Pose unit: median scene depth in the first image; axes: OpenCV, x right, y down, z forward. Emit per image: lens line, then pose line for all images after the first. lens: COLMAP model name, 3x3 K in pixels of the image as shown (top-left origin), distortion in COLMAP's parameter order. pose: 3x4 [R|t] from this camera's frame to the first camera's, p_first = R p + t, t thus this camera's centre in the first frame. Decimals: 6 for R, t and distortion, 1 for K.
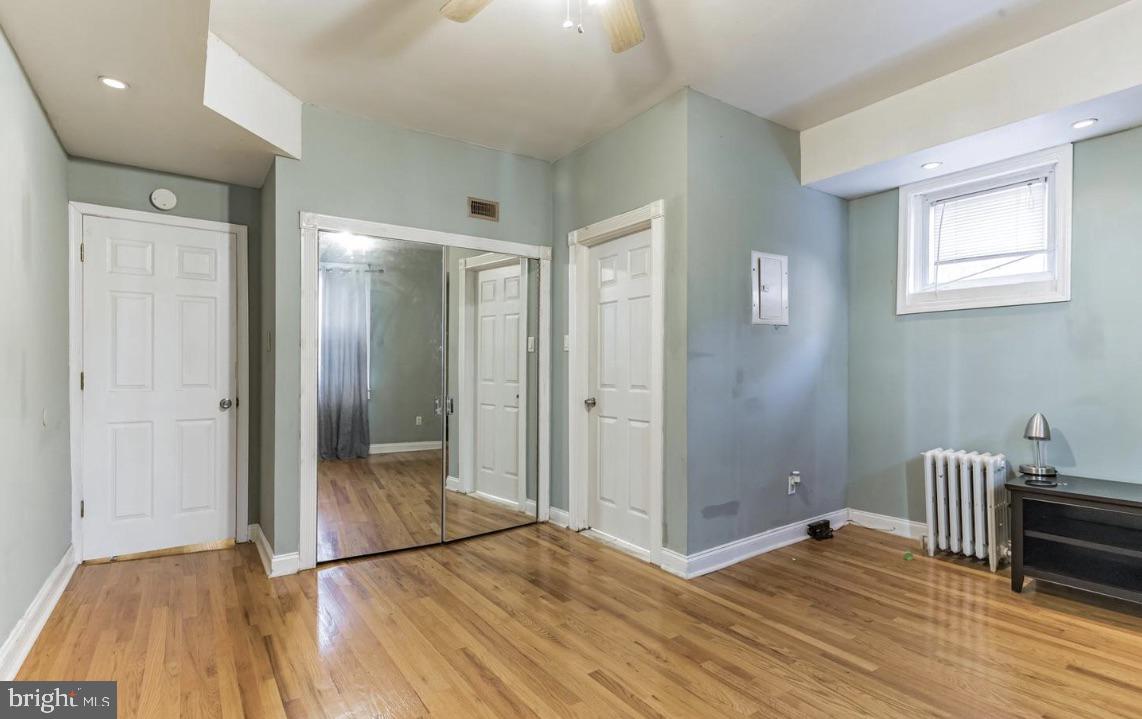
lens RADIAL K [[562.7, 0, 579.2], [0, 562.7, 372.7], [0, 0, 1]] dist [-0.000417, -0.000231]
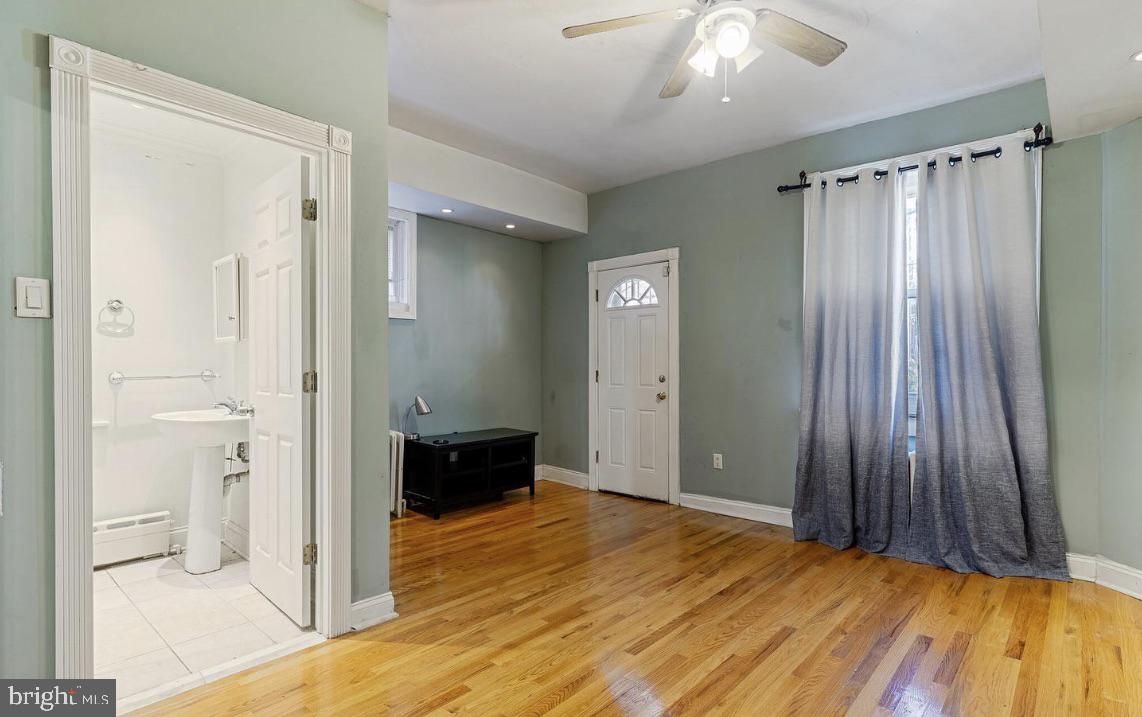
lens RADIAL K [[562.7, 0, 579.2], [0, 562.7, 371.7], [0, 0, 1]] dist [-0.000417, -0.000231]
pose [[-0.227603, -0.009112, 0.973711, -0.798311], [0.000925, 0.999954, 0.009574, -0.003623], [-0.973754, 0.003080, -0.227584, 1.090146]]
